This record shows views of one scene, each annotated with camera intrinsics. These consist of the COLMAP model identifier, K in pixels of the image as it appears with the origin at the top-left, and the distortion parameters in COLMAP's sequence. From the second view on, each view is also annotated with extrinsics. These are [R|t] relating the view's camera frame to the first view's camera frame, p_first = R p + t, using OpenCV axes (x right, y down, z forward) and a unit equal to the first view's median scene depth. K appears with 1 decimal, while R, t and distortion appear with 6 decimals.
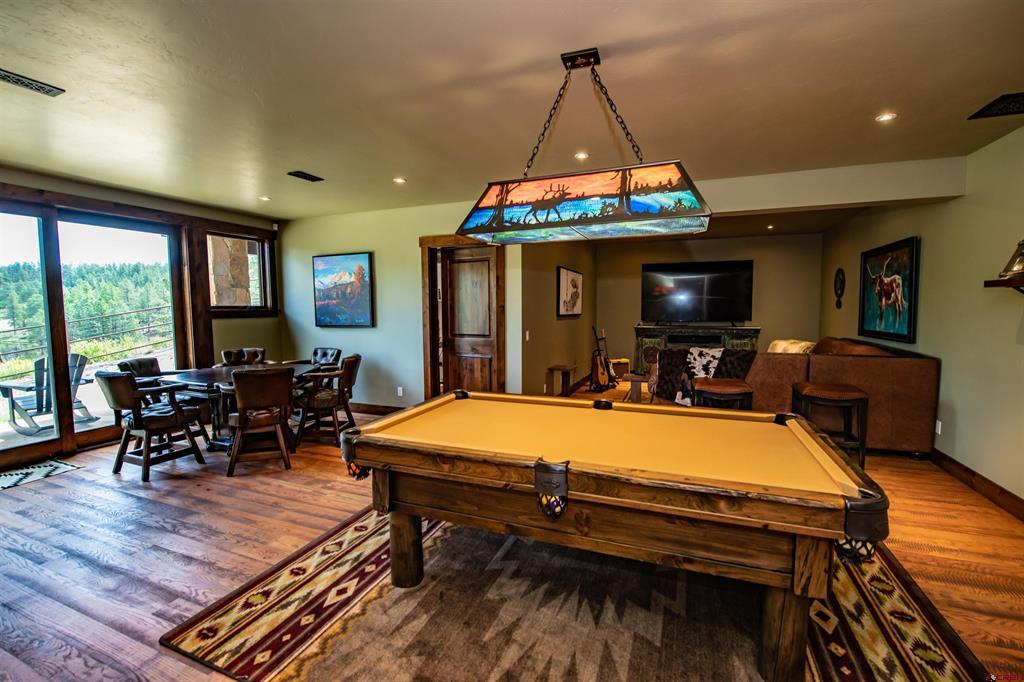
lens RADIAL K [[419.7, 0, 512.9], [0, 419.7, 339.0], [0, 0, 1]] dist [-0.019687, -0.000465]
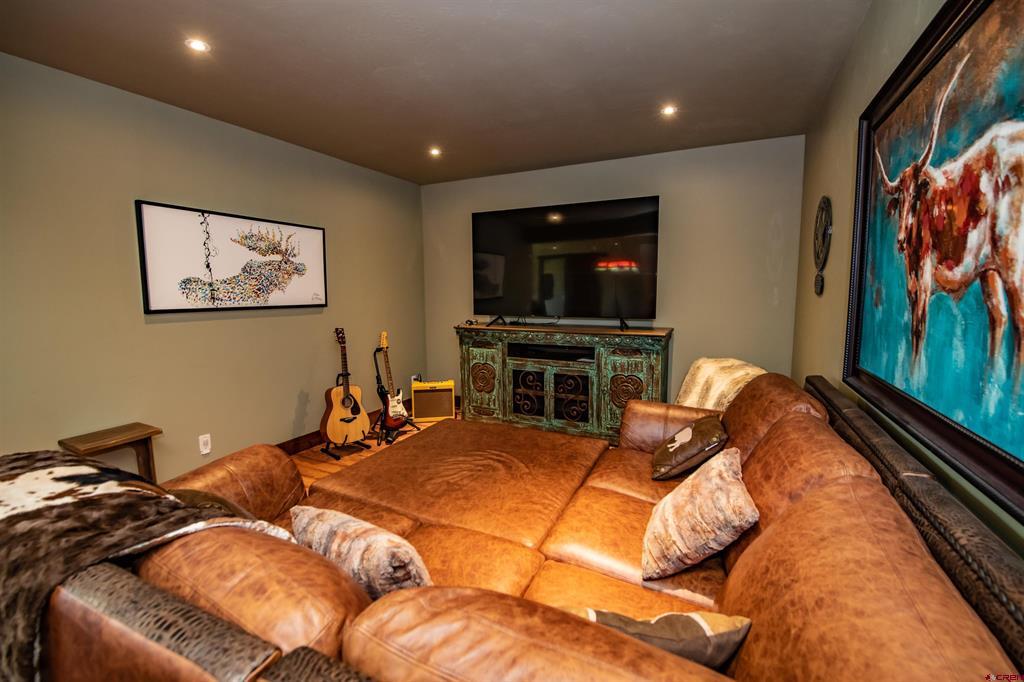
lens RADIAL K [[419.7, 0, 514.6], [0, 419.7, 337.9], [0, 0, 1]] dist [-0.019687, -0.000465]
pose [[0.997613, 0.009115, -0.068452, 0.518399], [-0.006361, 0.999166, 0.040340, -0.046758], [0.068763, -0.039808, 0.996838, 0.571304]]
